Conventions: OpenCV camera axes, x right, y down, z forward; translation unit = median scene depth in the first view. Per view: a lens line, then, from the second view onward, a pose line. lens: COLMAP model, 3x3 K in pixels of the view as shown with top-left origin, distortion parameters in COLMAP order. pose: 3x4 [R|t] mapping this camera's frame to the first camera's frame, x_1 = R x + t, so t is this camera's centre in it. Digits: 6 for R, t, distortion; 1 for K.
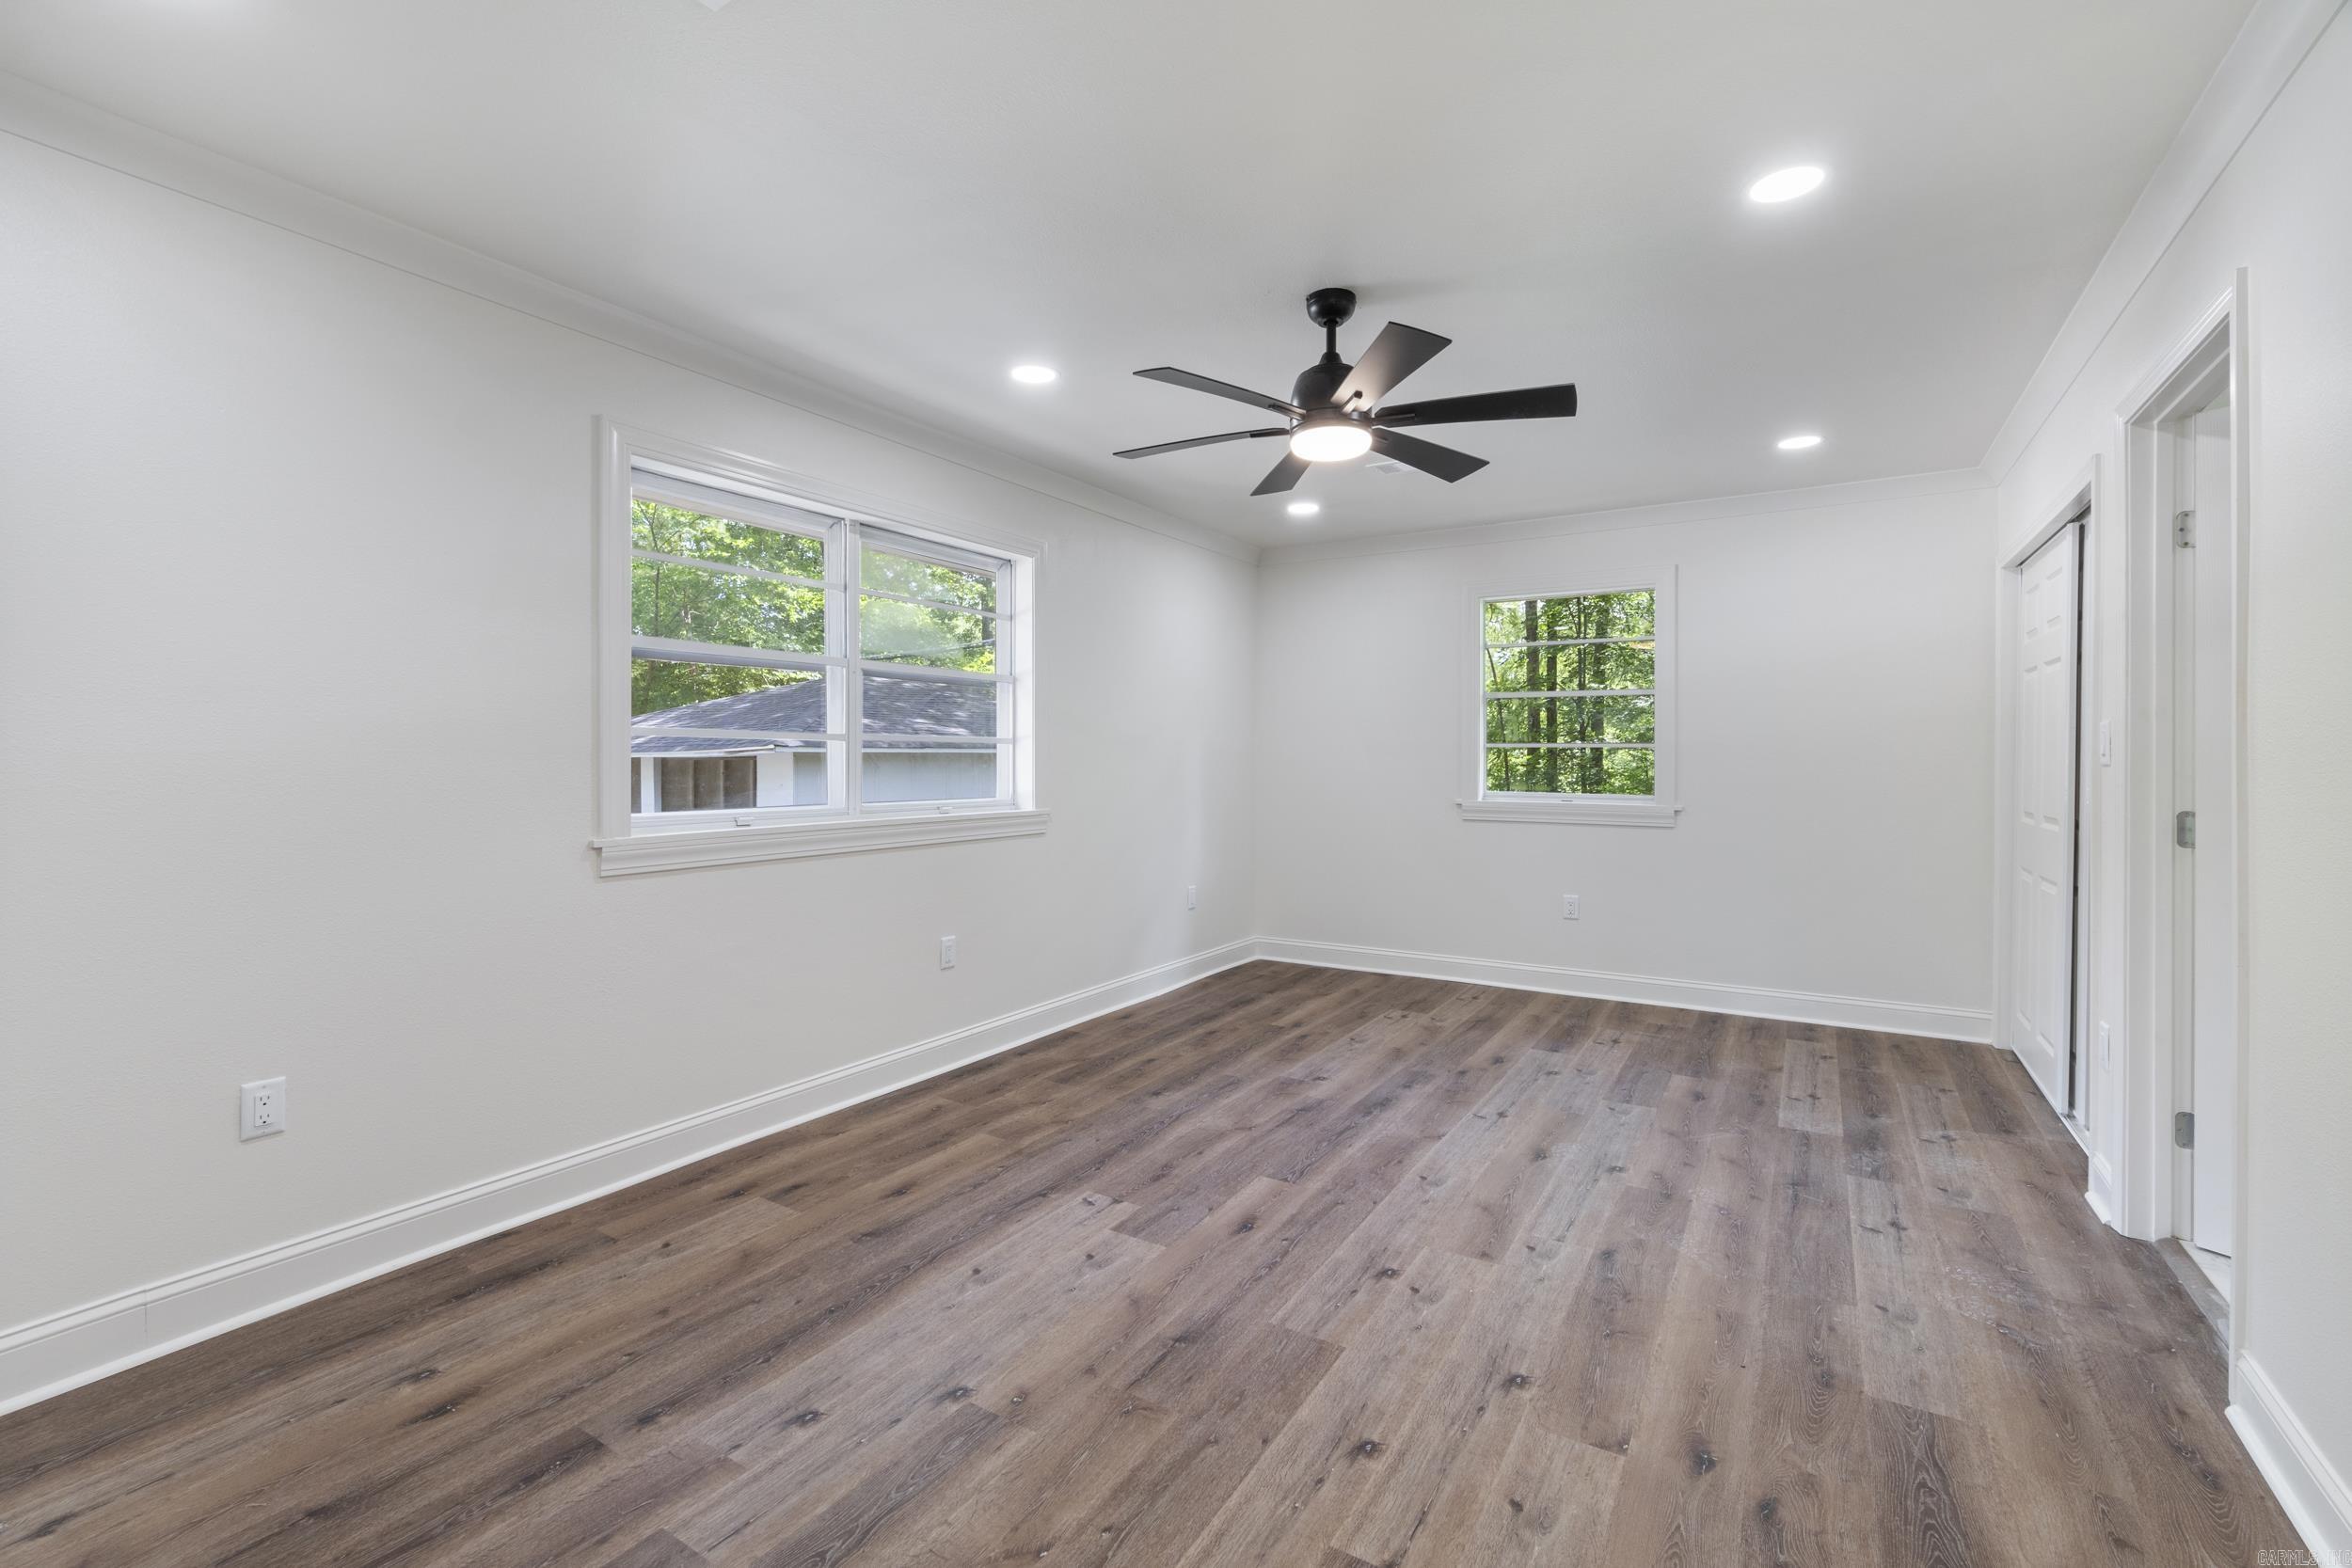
lens RADIAL K [[1025.7, 0, 1178.9], [0, 1025.7, 768.2], [0, 0, 1]] dist [-0.008594, 0.002733]
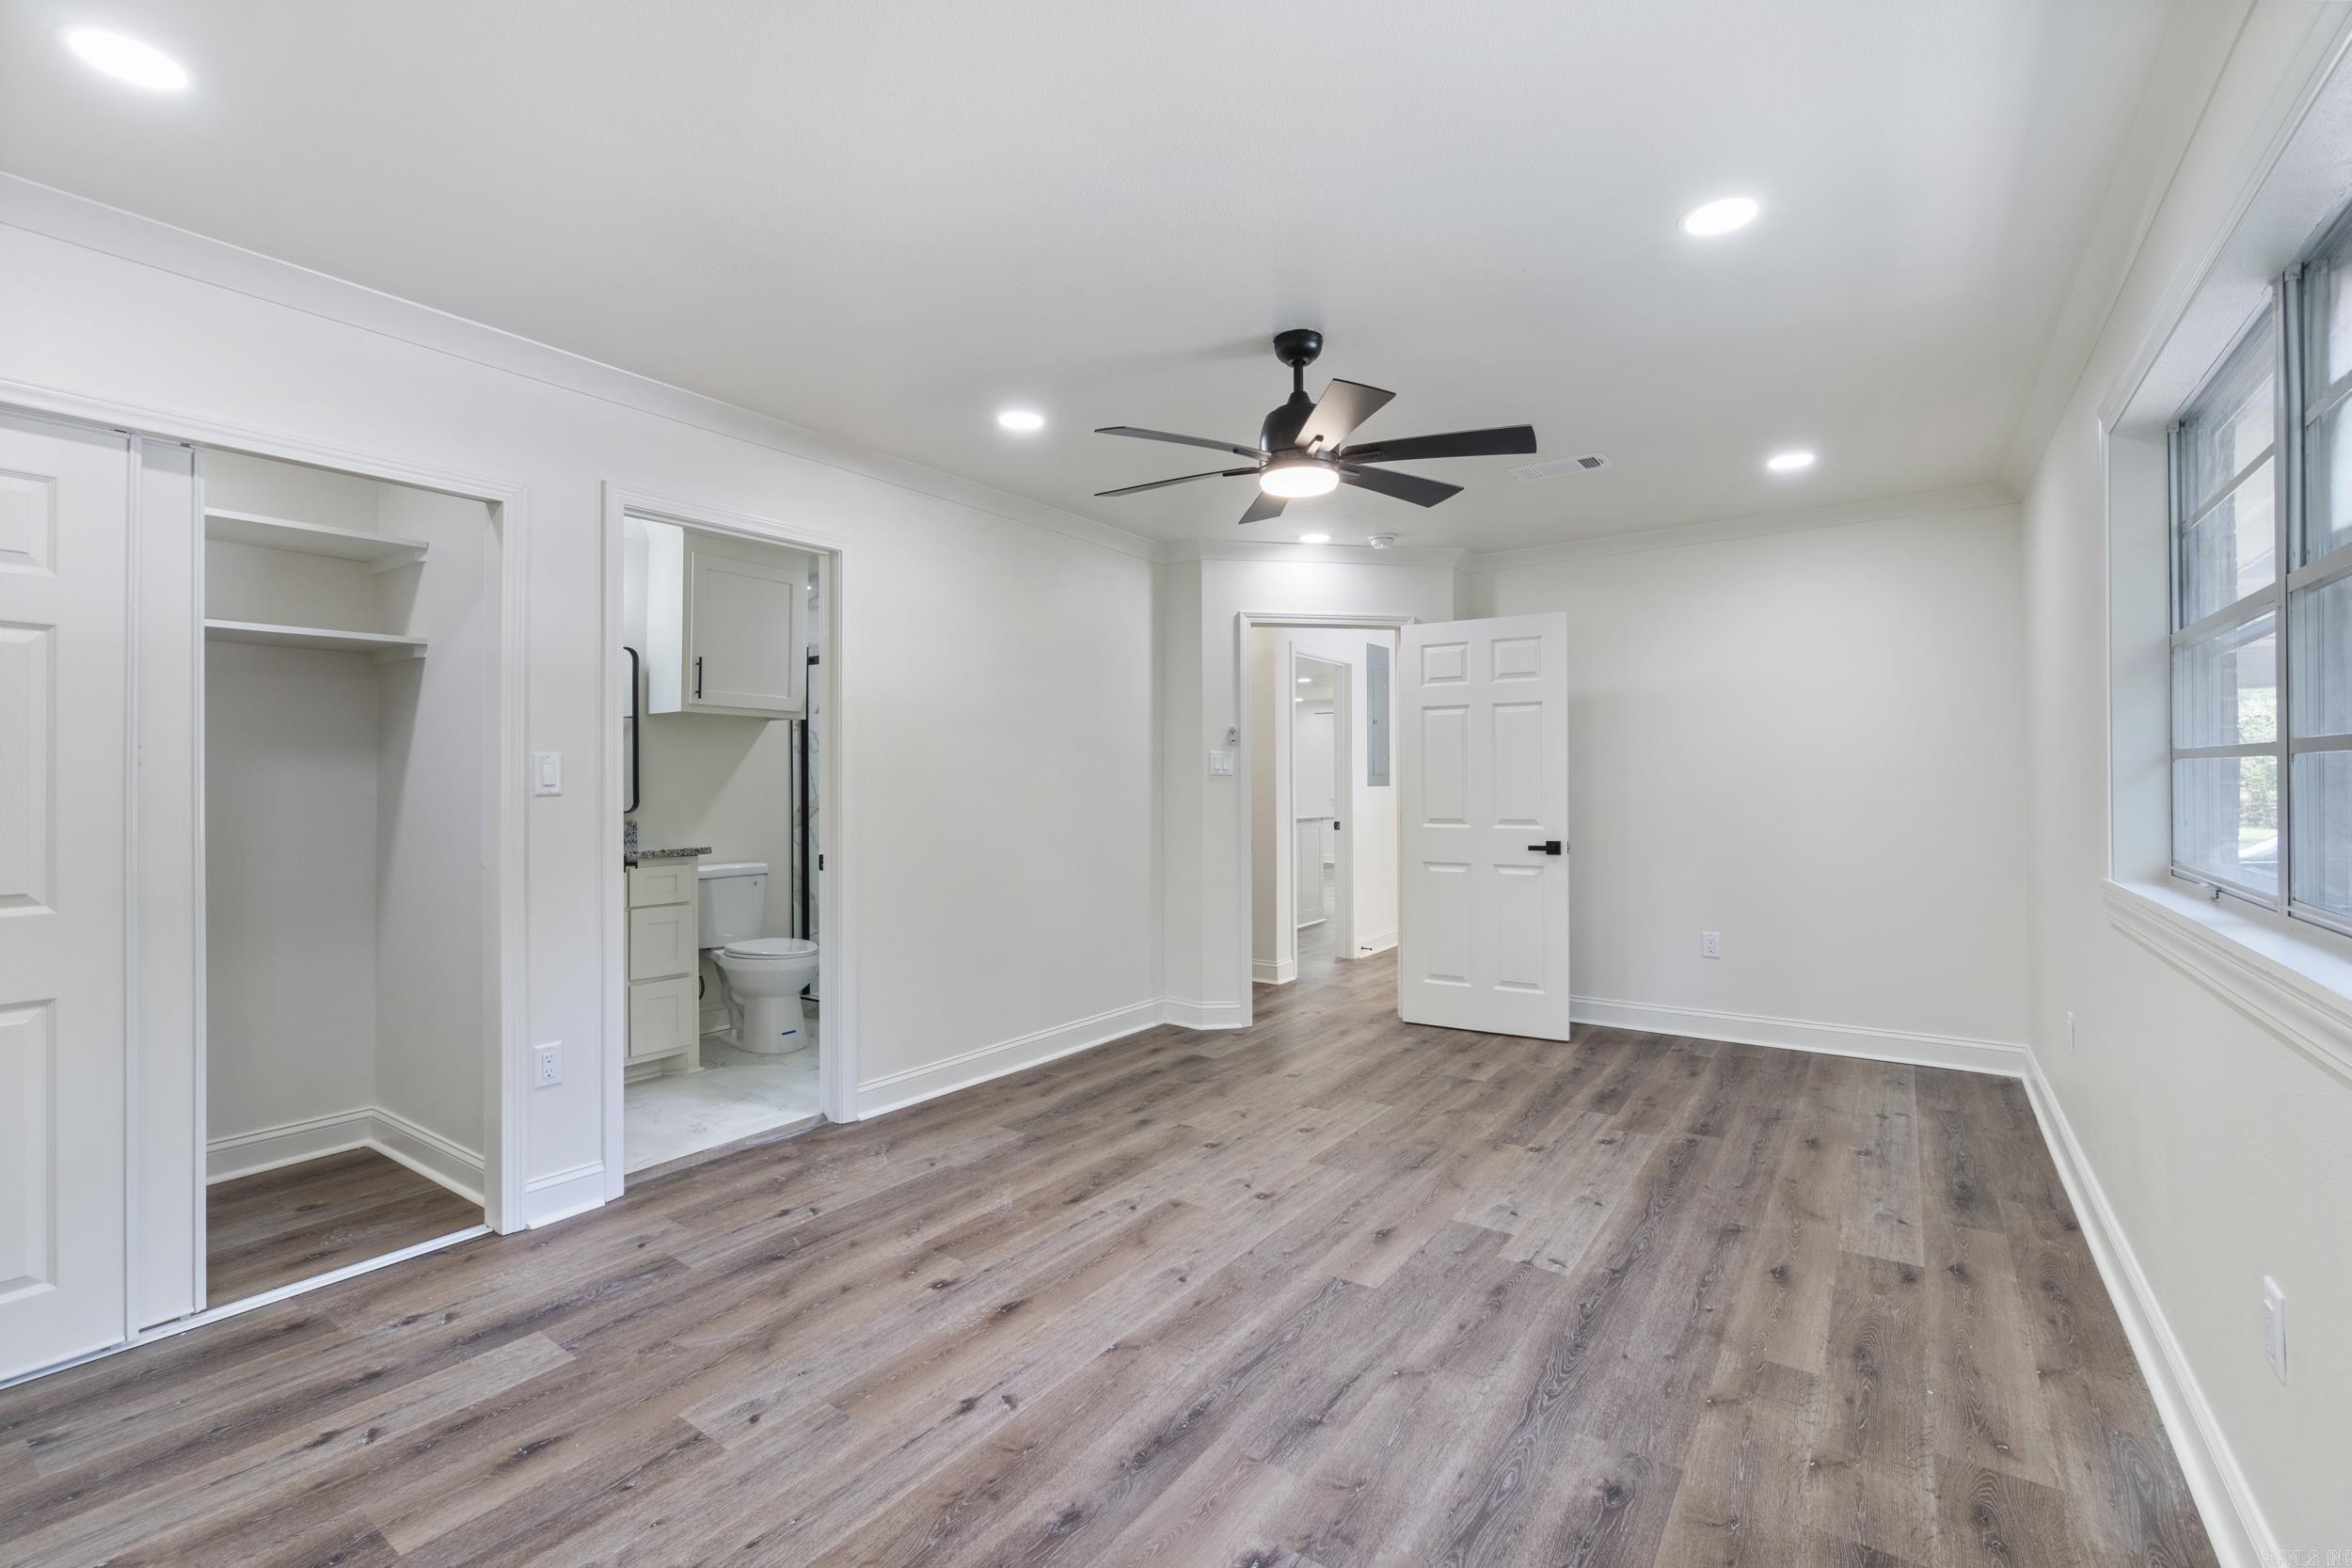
lens RADIAL K [[1025.7, 0, 1174.3], [0, 1025.7, 776.9], [0, 0, 1]] dist [-0.008594, 0.002733]
pose [[-0.997885, 0.000677, 0.064993, 0.197480], [0.001167, 0.999971, 0.007506, -0.027333], [-0.064986, 0.007566, -0.997857, 1.929832]]
